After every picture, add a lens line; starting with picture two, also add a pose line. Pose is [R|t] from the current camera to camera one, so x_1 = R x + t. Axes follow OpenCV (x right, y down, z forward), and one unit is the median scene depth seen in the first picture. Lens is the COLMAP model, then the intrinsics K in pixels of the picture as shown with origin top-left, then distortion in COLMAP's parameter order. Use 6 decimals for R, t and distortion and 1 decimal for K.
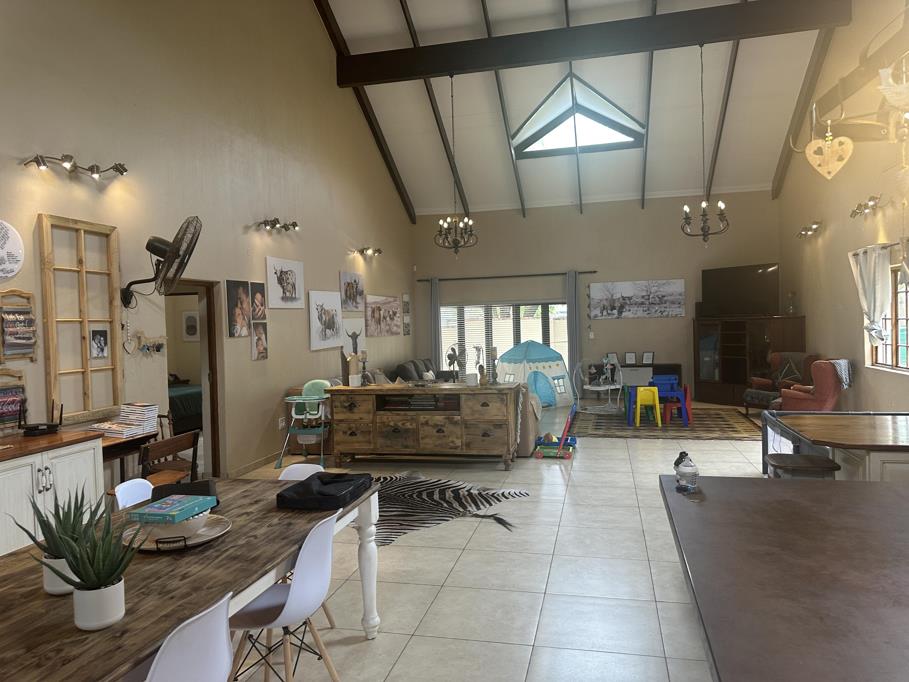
lens RADIAL K [[639.7, 0, 454.5], [0, 639.7, 341.0], [0, 0, 1]] dist [0.110779, -0.153601]
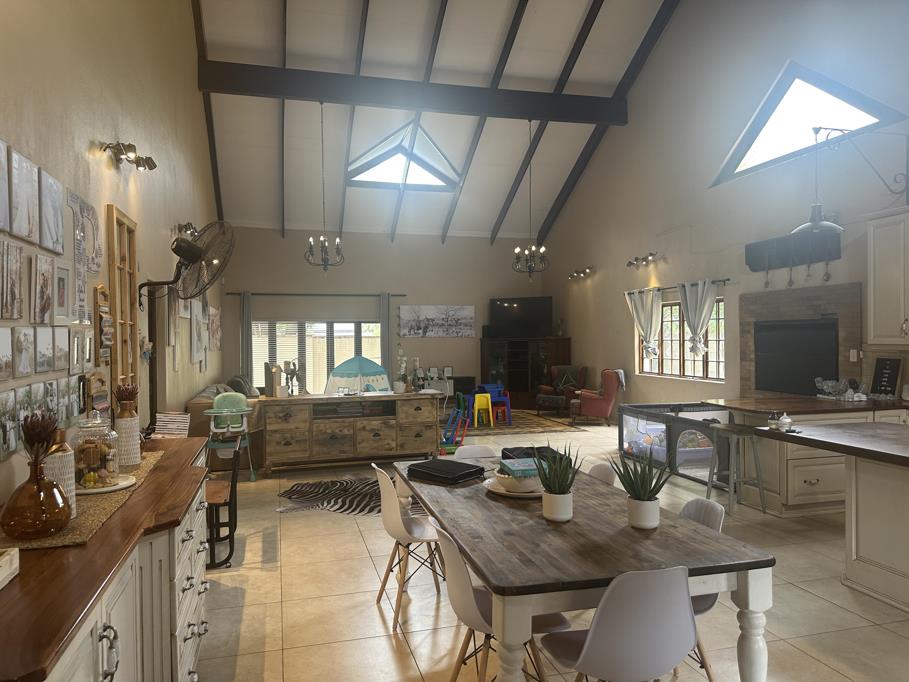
lens RADIAL K [[639.7, 0, 454.5], [0, 639.7, 341.0], [0, 0, 1]] dist [0.110779, -0.153601]
pose [[0.876163, 0.017329, 0.481703, -0.324217], [-0.000640, 0.999395, -0.034788, 0.014237], [-0.482015, 0.030171, 0.875644, -0.016066]]
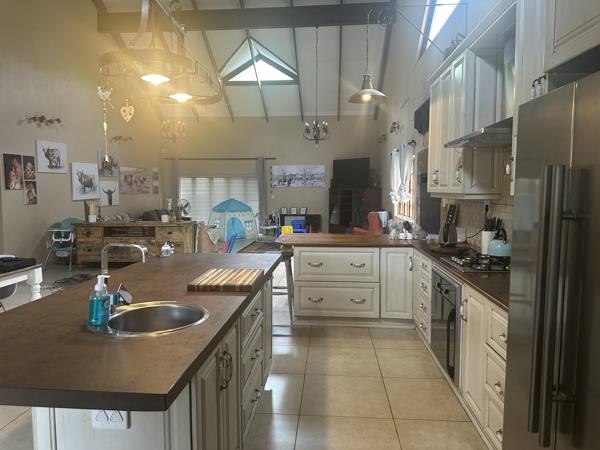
lens RADIAL K [[425.4, 0, 300.0], [0, 425.4, 225.0], [0, 0, 1]] dist [0.101893, -0.164449]
pose [[0.987897, 0.013921, 0.154485, 0.156952], [-0.021795, 0.998541, 0.049395, 0.010304], [-0.153572, -0.052164, 0.986760, -0.132984]]
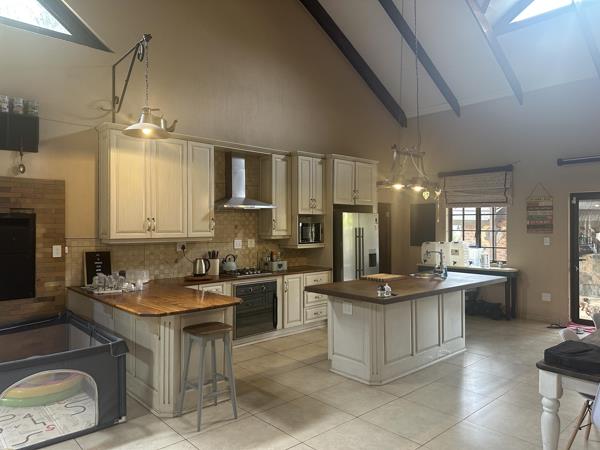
lens RADIAL K [[422.2, 0, 300.0], [0, 422.2, 225.0], [0, 0, 1]] dist [0.110779, -0.153601]
pose [[-0.818223, 0.028561, 0.574191, -0.079465], [0.043093, 0.999002, 0.011715, -0.020014], [-0.573283, 0.034329, -0.818638, 0.670831]]
